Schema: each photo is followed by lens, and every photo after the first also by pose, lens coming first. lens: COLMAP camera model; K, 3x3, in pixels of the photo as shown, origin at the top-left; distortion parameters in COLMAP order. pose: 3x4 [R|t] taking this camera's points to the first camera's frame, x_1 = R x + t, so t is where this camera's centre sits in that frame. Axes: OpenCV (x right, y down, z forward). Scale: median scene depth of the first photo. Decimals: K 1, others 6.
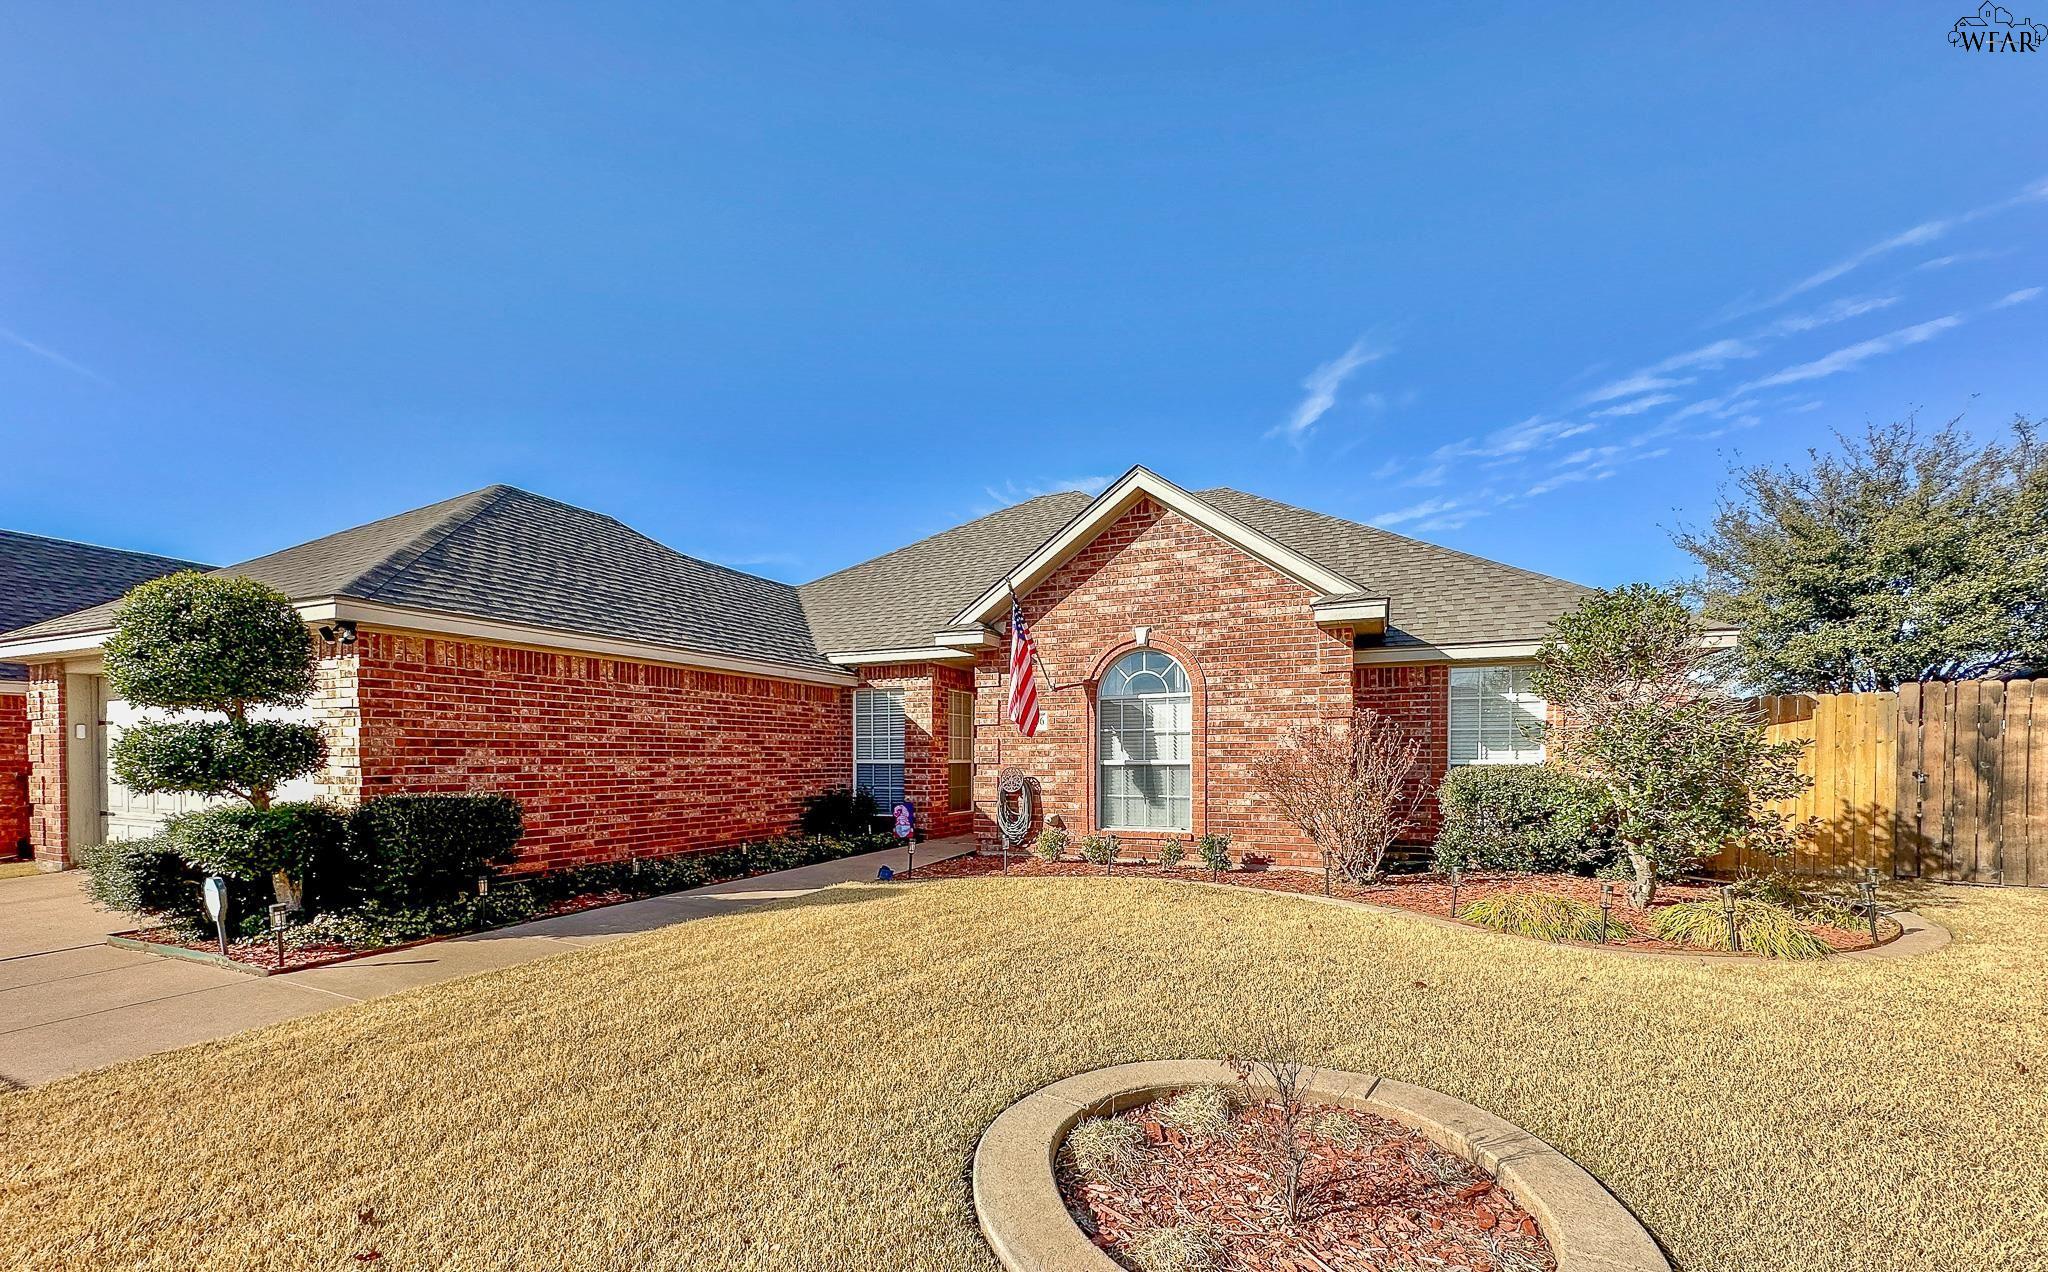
lens RADIAL K [[870.1, 0, 1029.5], [0, 870.1, 771.6], [0, 0, 1]] dist [-0.015055, 0.000551]
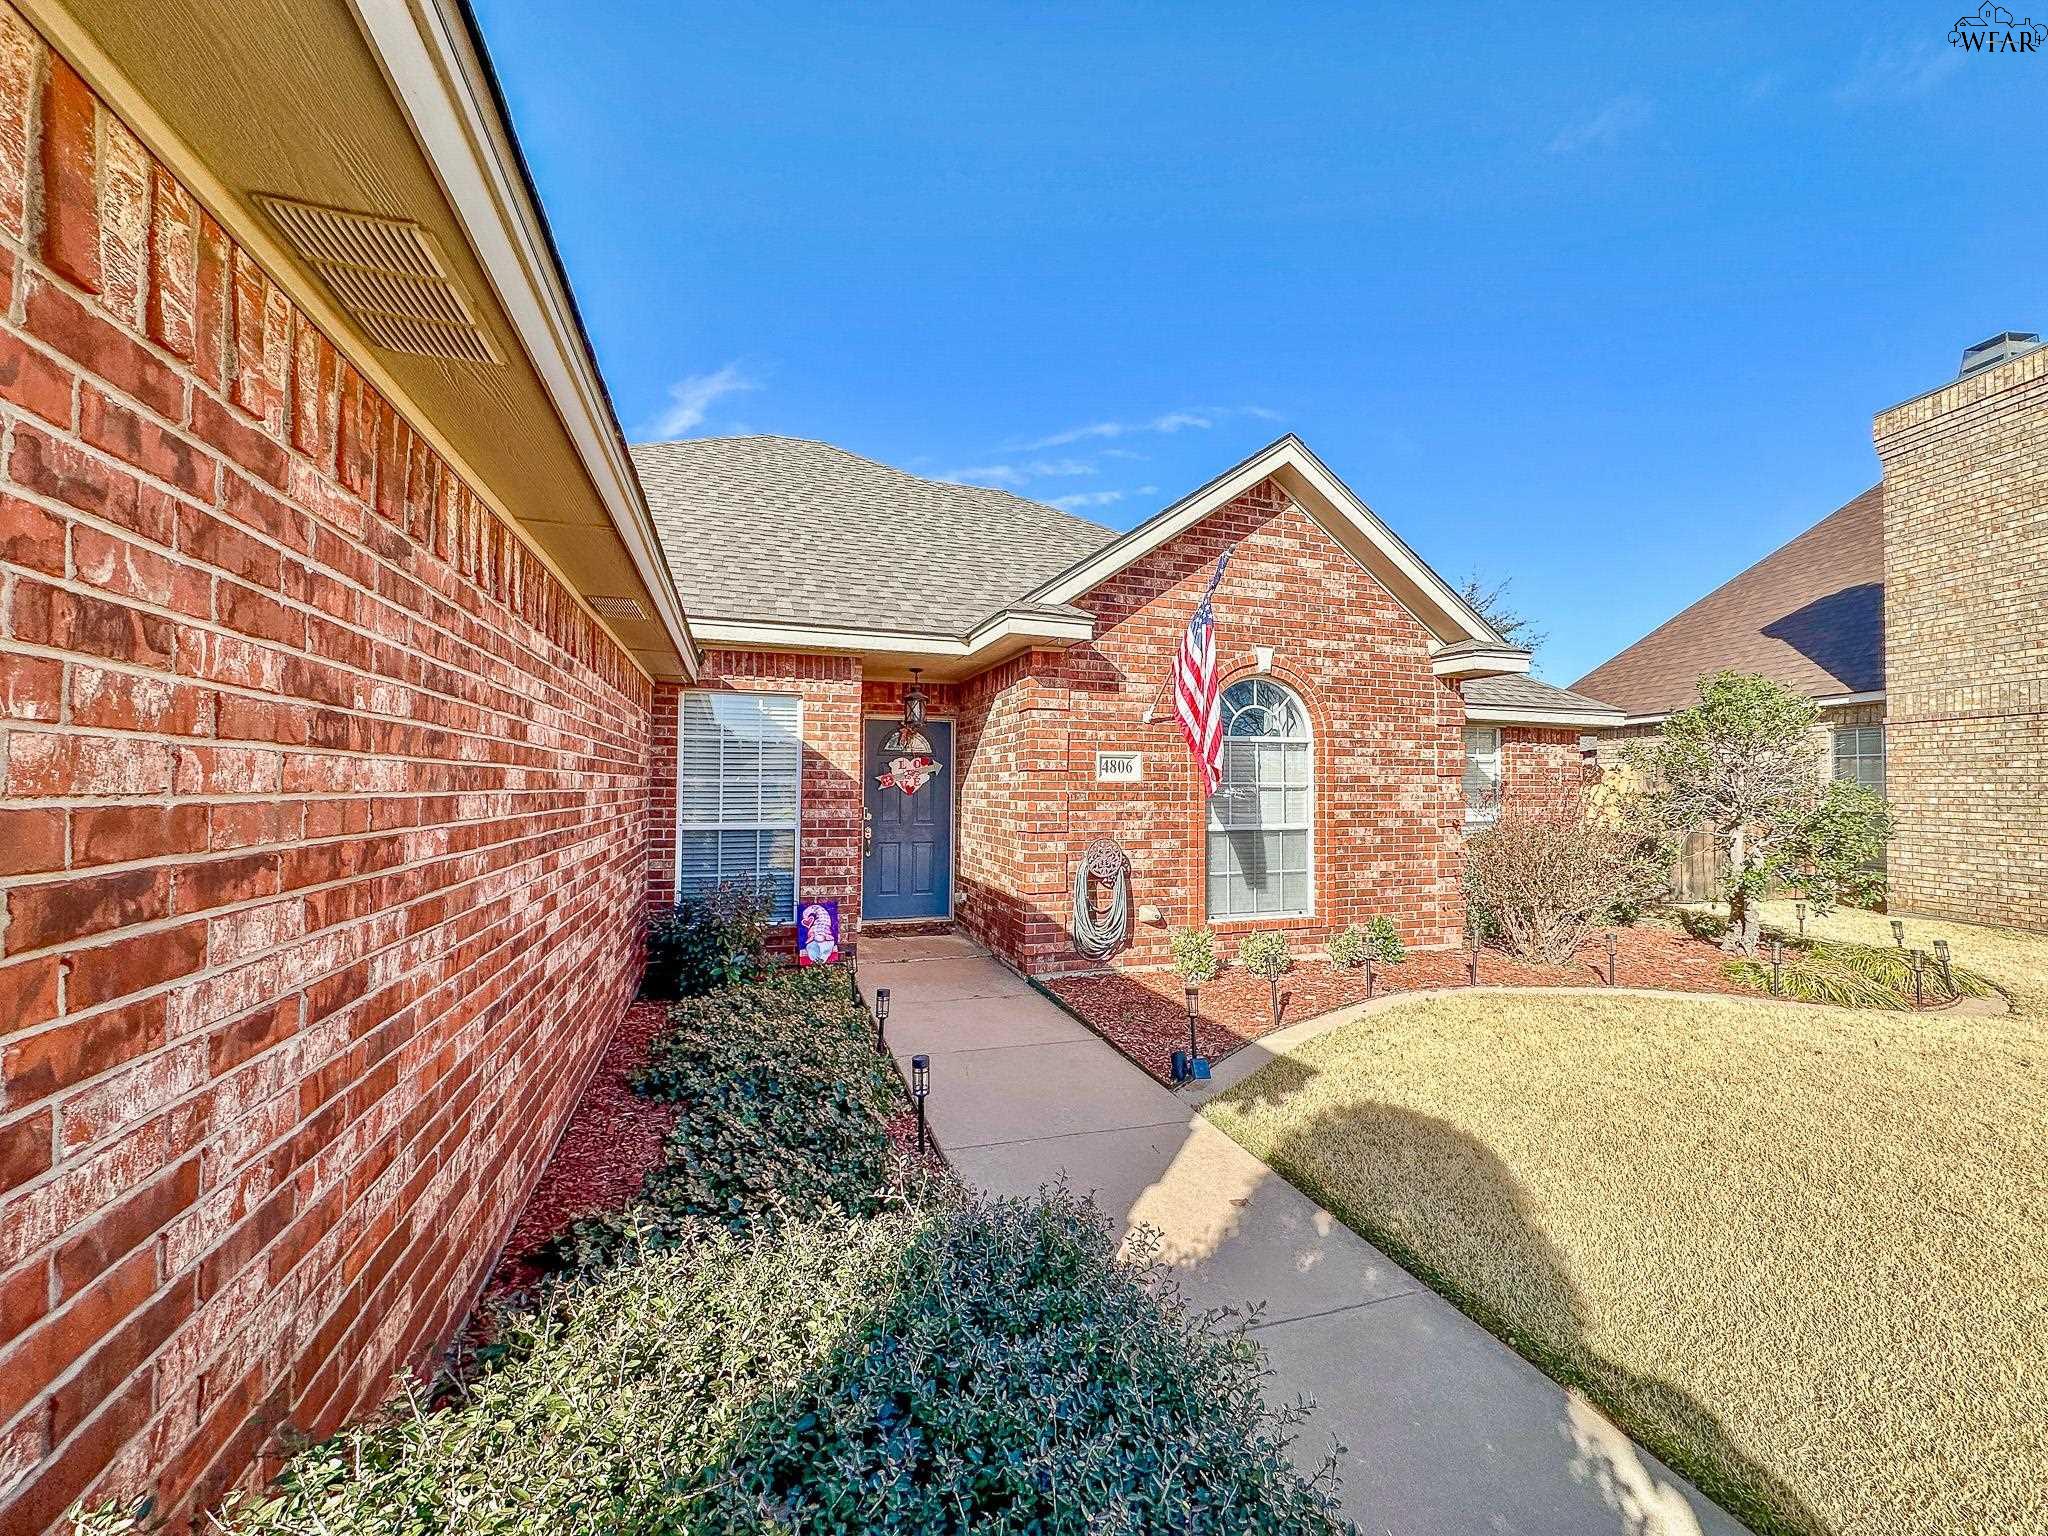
lens RADIAL K [[849.3, 0, 1024.0], [0, 849.3, 768.0], [0, 0, 1]] dist [-0.000017, -0.000080]
pose [[0.698277, 0.021422, 0.715507, -0.541653], [0.001240, 0.999514, -0.031136, -0.039498], [-0.715827, 0.022629, 0.697911, 0.640748]]
